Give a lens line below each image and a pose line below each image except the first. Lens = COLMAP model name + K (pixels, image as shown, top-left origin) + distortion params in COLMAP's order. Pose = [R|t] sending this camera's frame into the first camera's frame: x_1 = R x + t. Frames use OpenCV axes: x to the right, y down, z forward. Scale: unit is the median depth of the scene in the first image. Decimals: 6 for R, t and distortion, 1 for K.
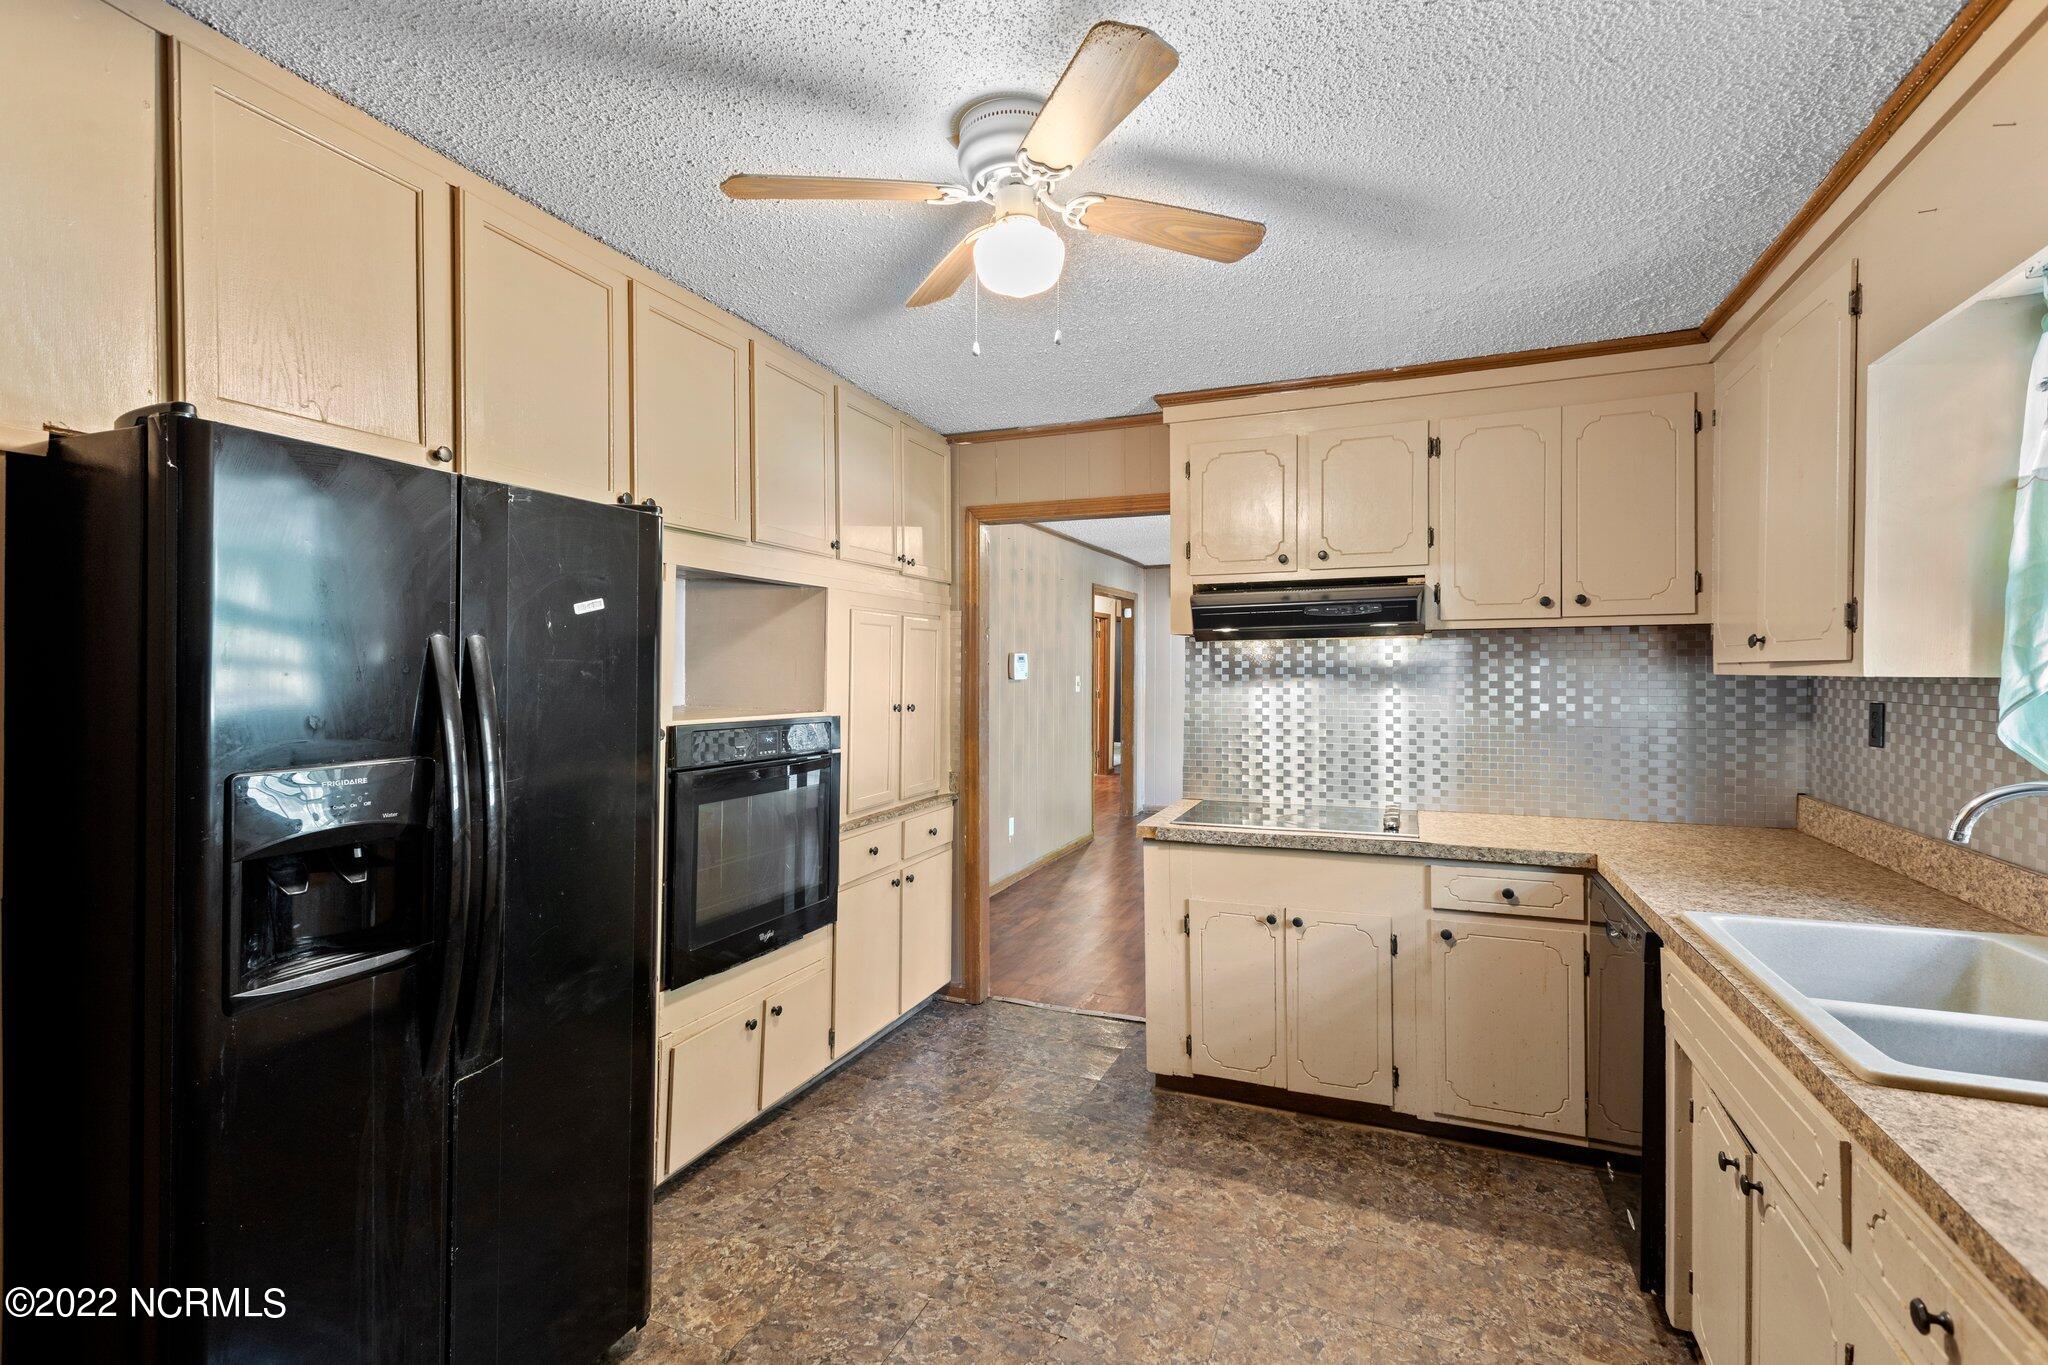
lens RADIAL K [[907.8, 0, 1024.0], [0, 907.8, 682.5], [0, 0, 1]] dist [-0.001763, -0.000022]
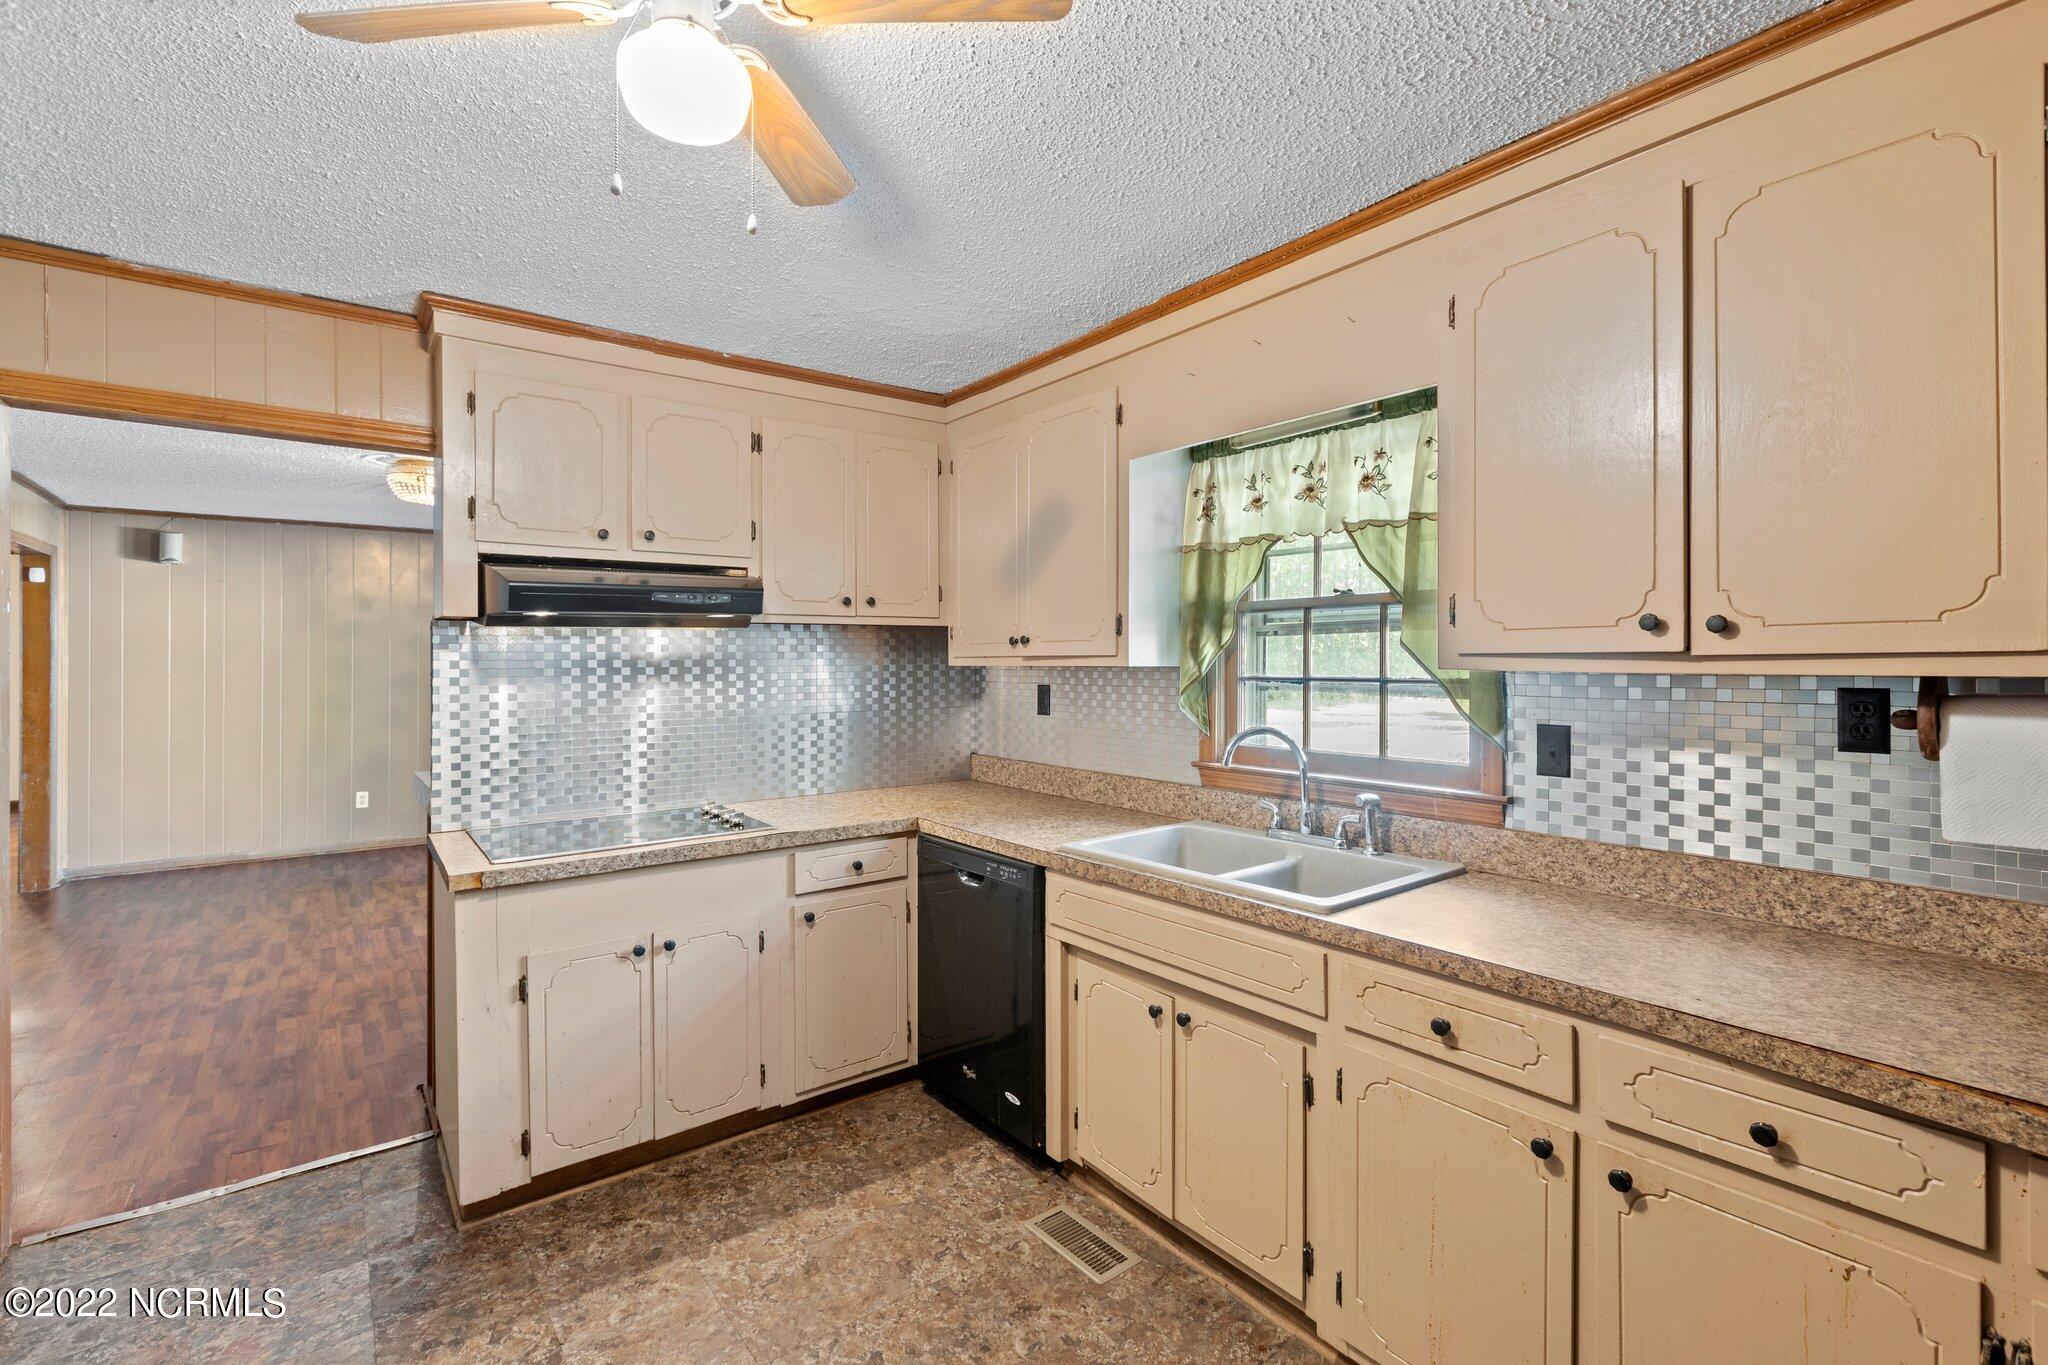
lens RADIAL K [[911.6, 0, 1017.0], [0, 911.6, 669.4], [0, 0, 1]] dist [-0.001720, -0.000275]
pose [[0.502911, -0.007285, 0.864307, -0.309271], [0.013518, 0.999908, 0.000562, -0.003102], [-0.864232, 0.011401, 0.502964, 0.260716]]
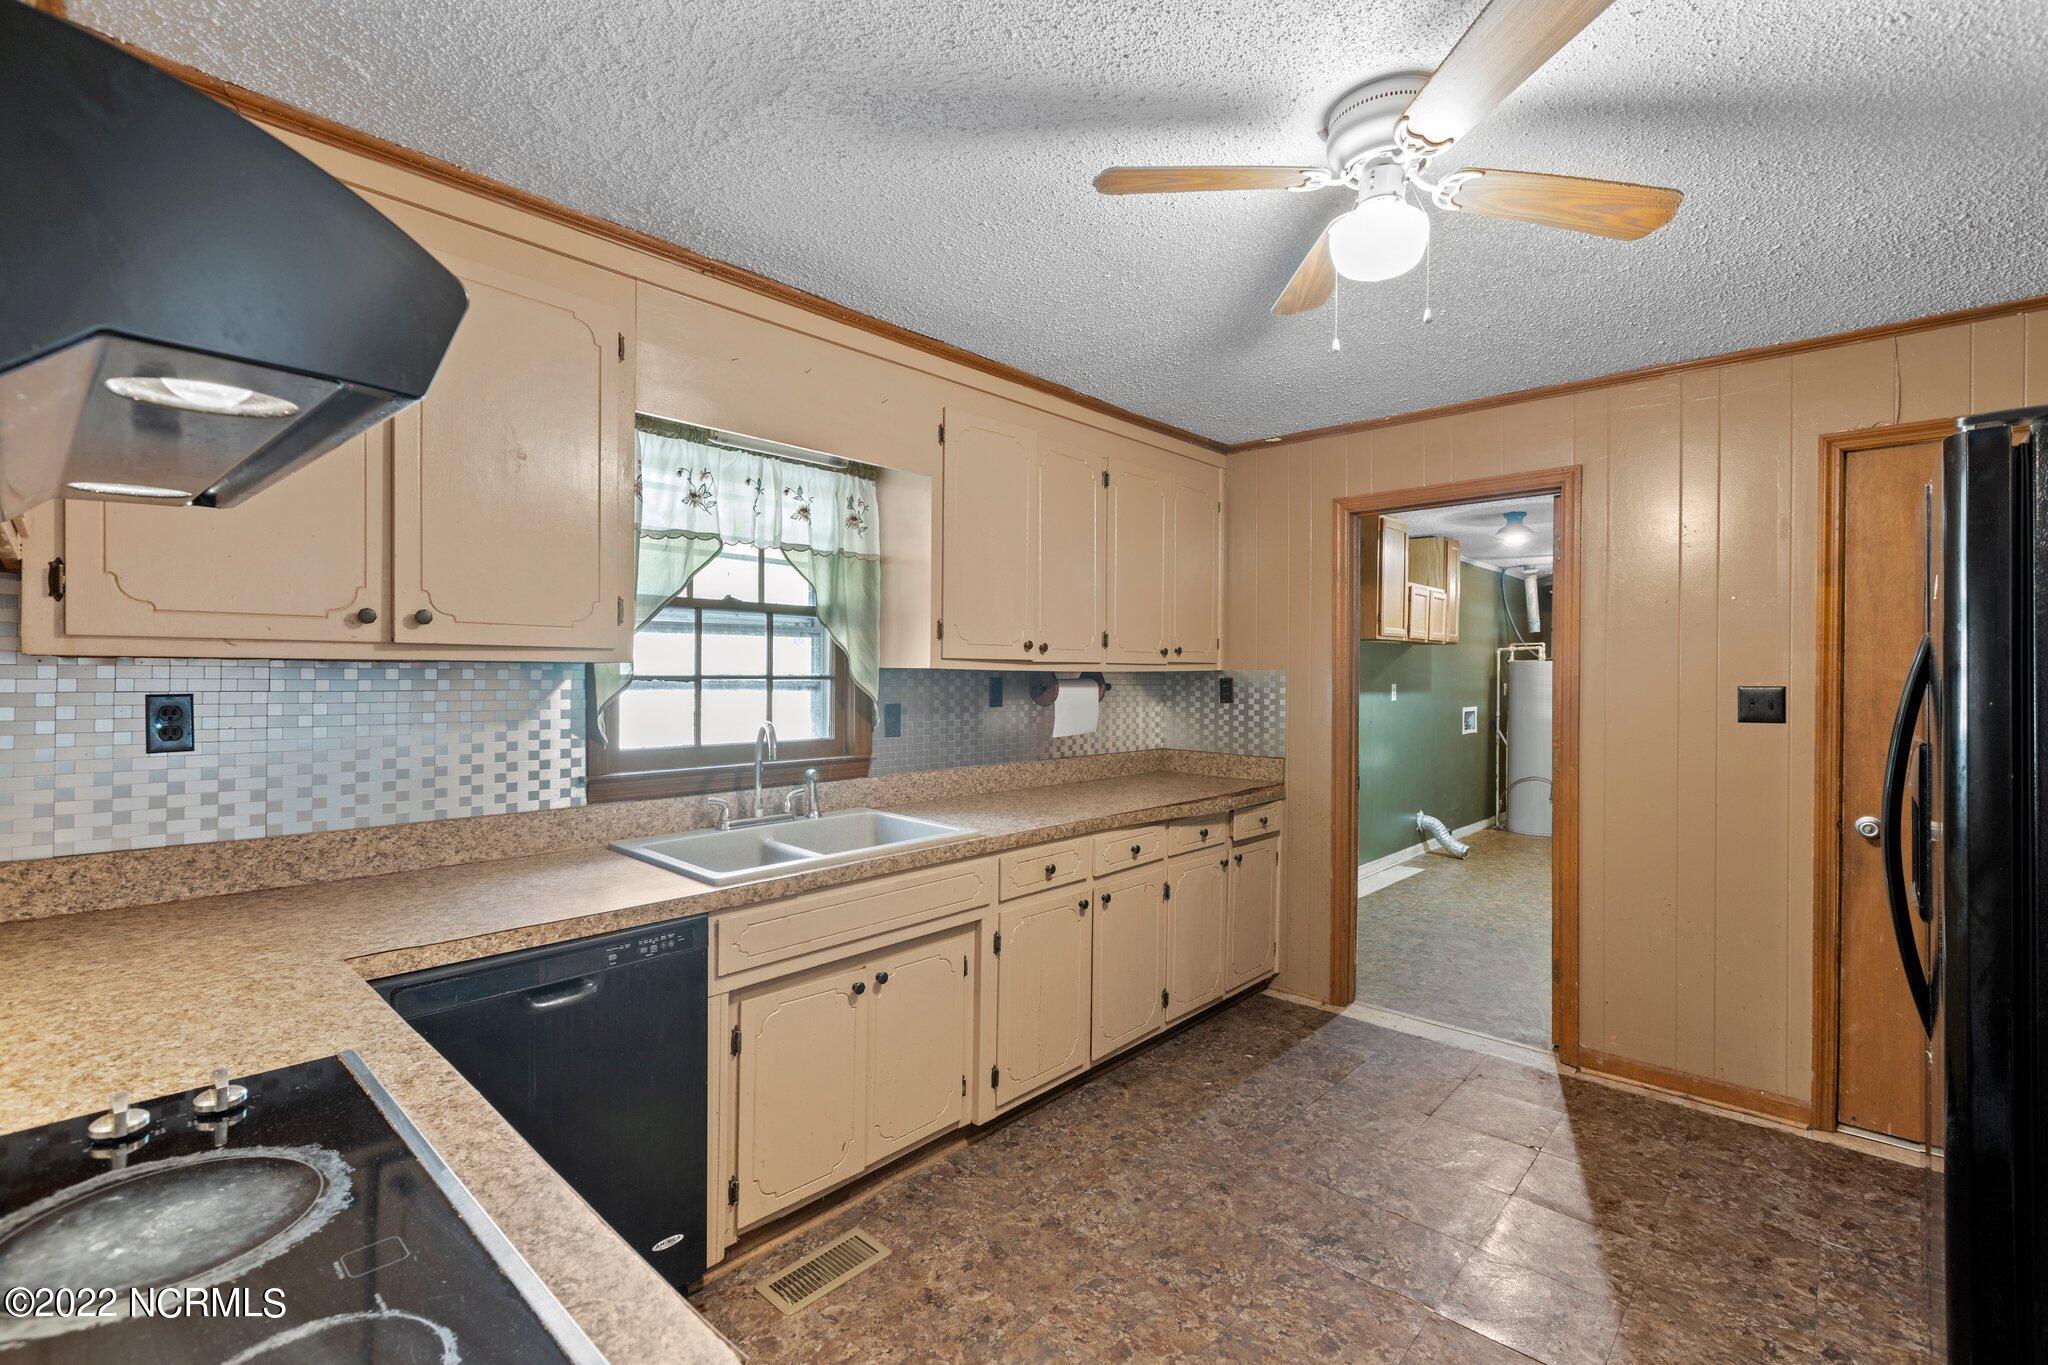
lens RADIAL K [[911.6, 0, 1017.0], [0, 911.6, 669.4], [0, 0, 1]] dist [-0.001720, -0.000275]
pose [[-0.941446, -0.018134, 0.336677, 0.016073], [-0.012545, 0.999745, 0.018767, -0.018933], [-0.336931, 0.013445, -0.941433, 1.307938]]
